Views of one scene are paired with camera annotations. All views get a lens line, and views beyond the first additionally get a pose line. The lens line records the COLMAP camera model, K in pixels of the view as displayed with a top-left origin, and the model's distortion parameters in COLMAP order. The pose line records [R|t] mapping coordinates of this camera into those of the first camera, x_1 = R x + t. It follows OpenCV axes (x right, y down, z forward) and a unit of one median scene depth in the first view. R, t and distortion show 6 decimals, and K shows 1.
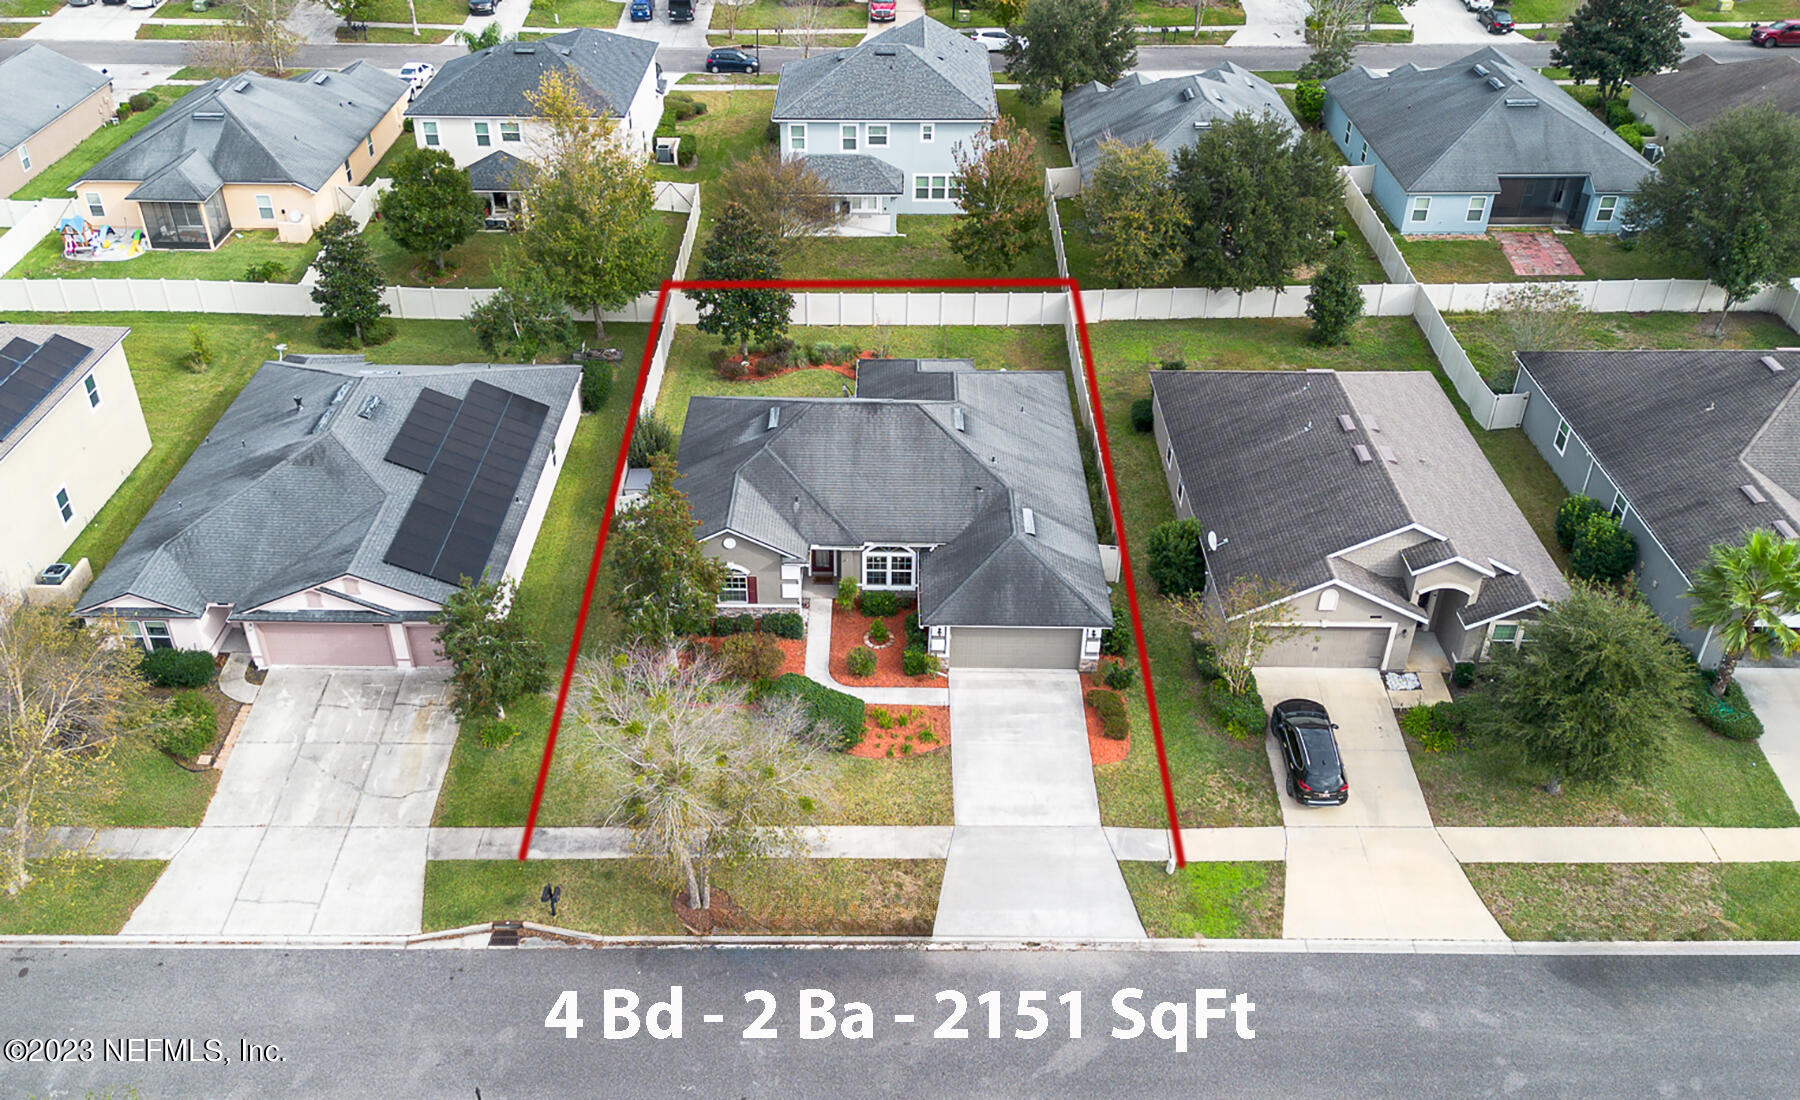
lens RADIAL K [[1521.4, 0, 869.1], [0, 1521.4, 508.9], [0, 0, 1]] dist [0.000319, -0.003692]
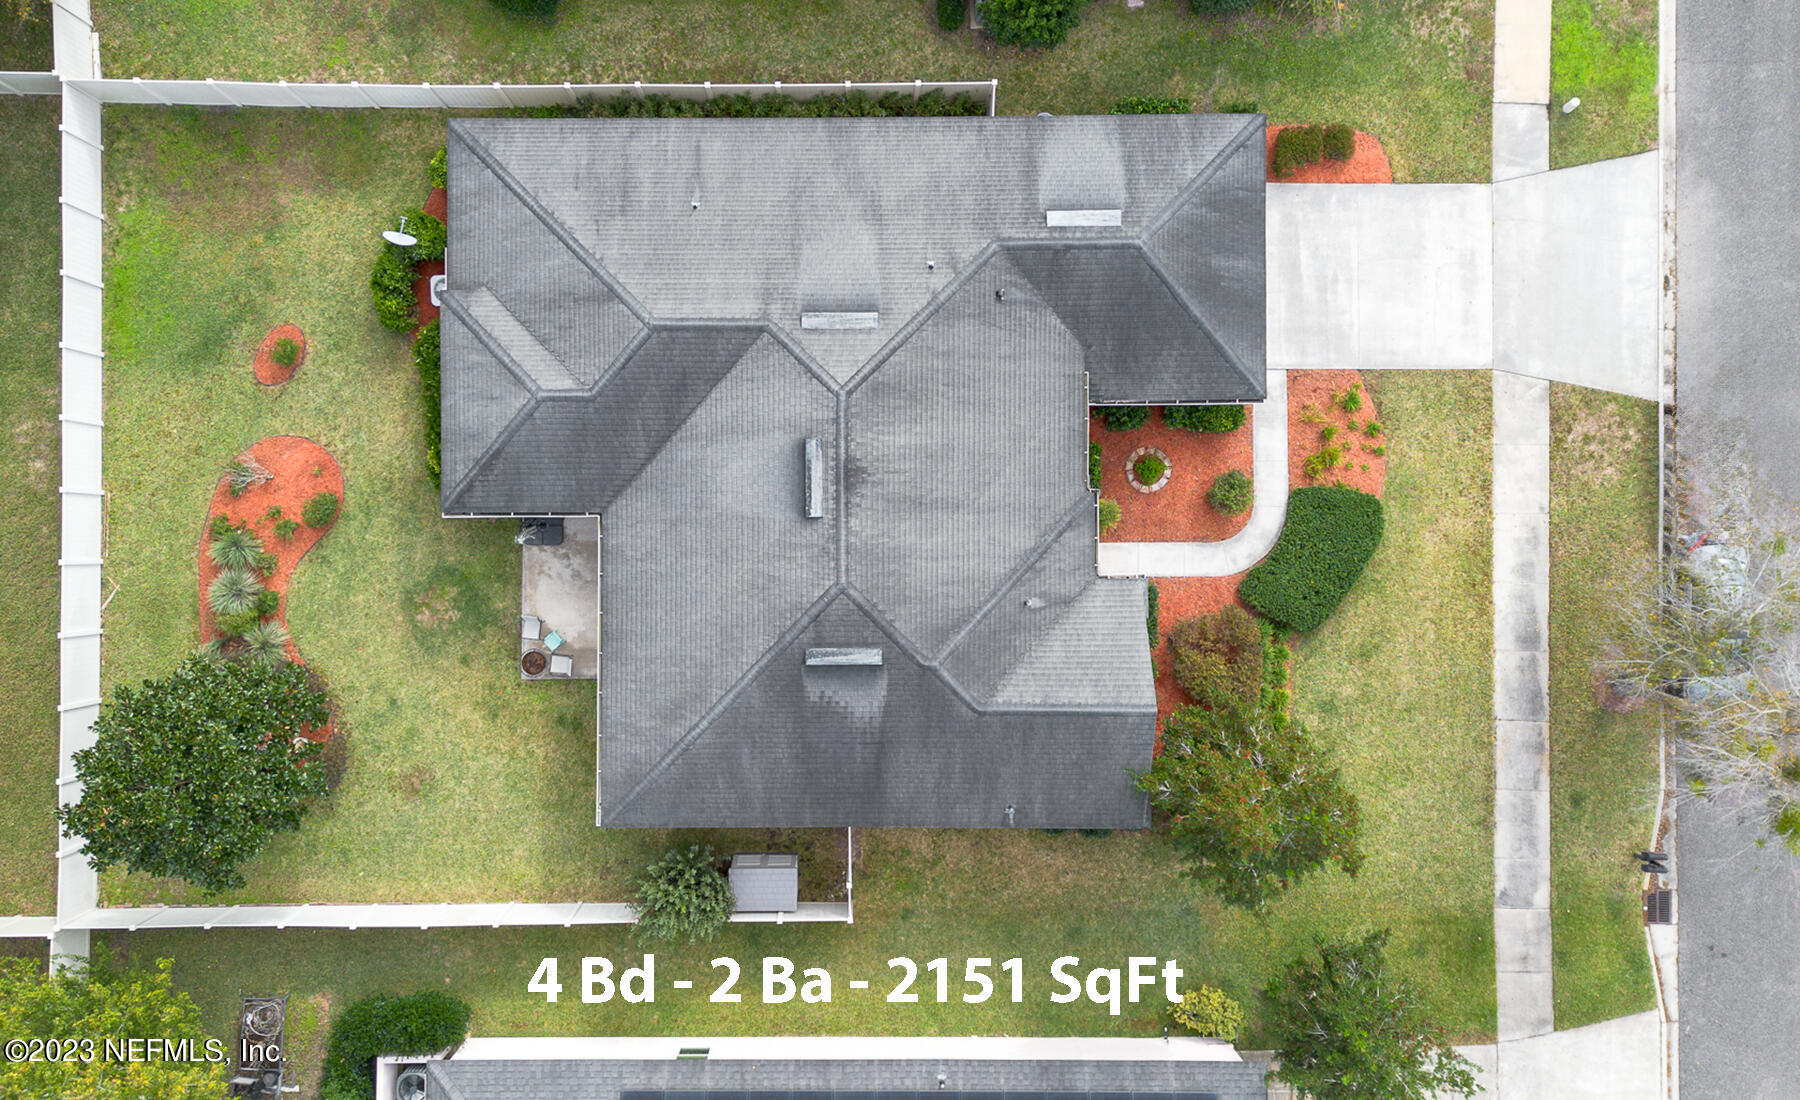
lens RADIAL K [[1521.4, 0, 869.1], [0, 1521.4, 508.9], [0, 0, 1]] dist [0.000319, -0.003692]
pose [[-0.021267, -0.999437, 0.025938, -0.029112], [0.539919, 0.010354, 0.841653, -0.619683], [-0.841448, 0.031904, 0.539395, 0.841728]]
